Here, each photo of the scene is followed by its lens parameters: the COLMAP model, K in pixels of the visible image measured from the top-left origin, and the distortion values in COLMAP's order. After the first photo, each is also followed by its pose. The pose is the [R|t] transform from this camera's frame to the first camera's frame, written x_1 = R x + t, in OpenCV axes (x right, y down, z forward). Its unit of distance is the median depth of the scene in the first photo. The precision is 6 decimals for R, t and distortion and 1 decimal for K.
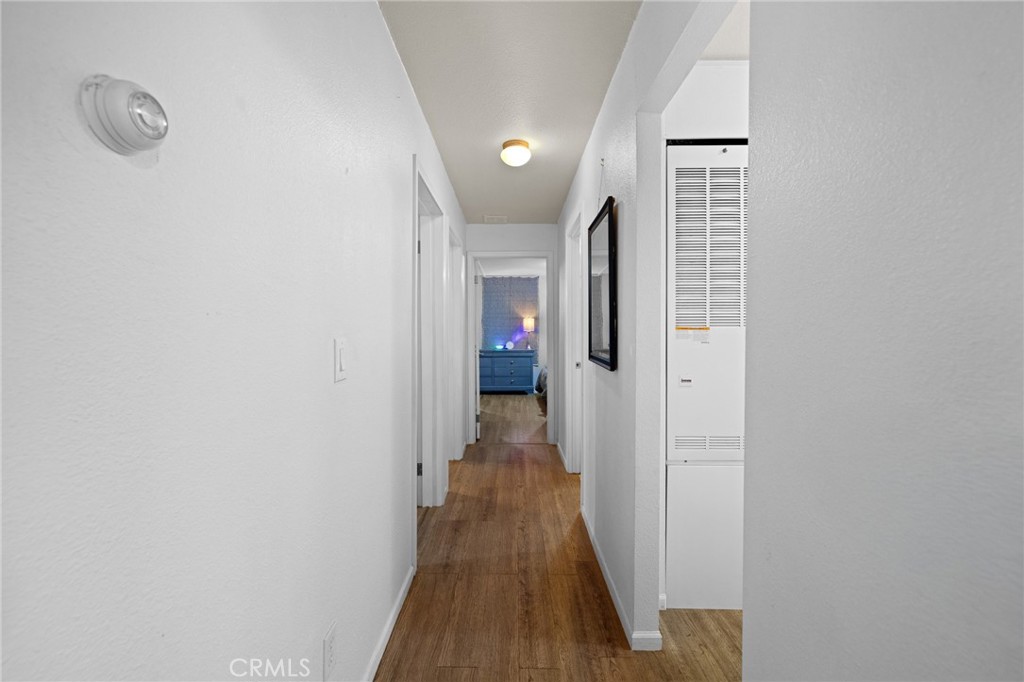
lens RADIAL K [[429.3, 0, 513.2], [0, 429.3, 331.2], [0, 0, 1]] dist [-0.001139, -0.000264]
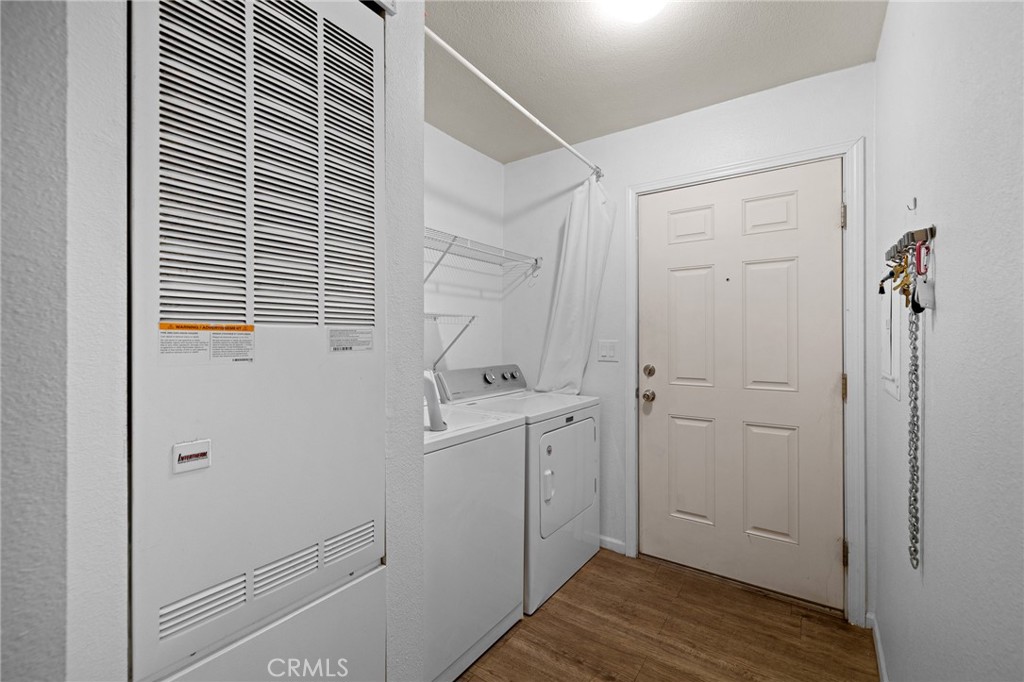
lens RADIAL K [[429.3, 0, 513.2], [0, 429.3, 331.2], [0, 0, 1]] dist [-0.001139, -0.000264]
pose [[0.566998, 0.002030, 0.823717, 0.240770], [0.006325, 0.999957, -0.006819, 0.002409], [-0.823695, 0.009076, 0.566961, 0.520380]]
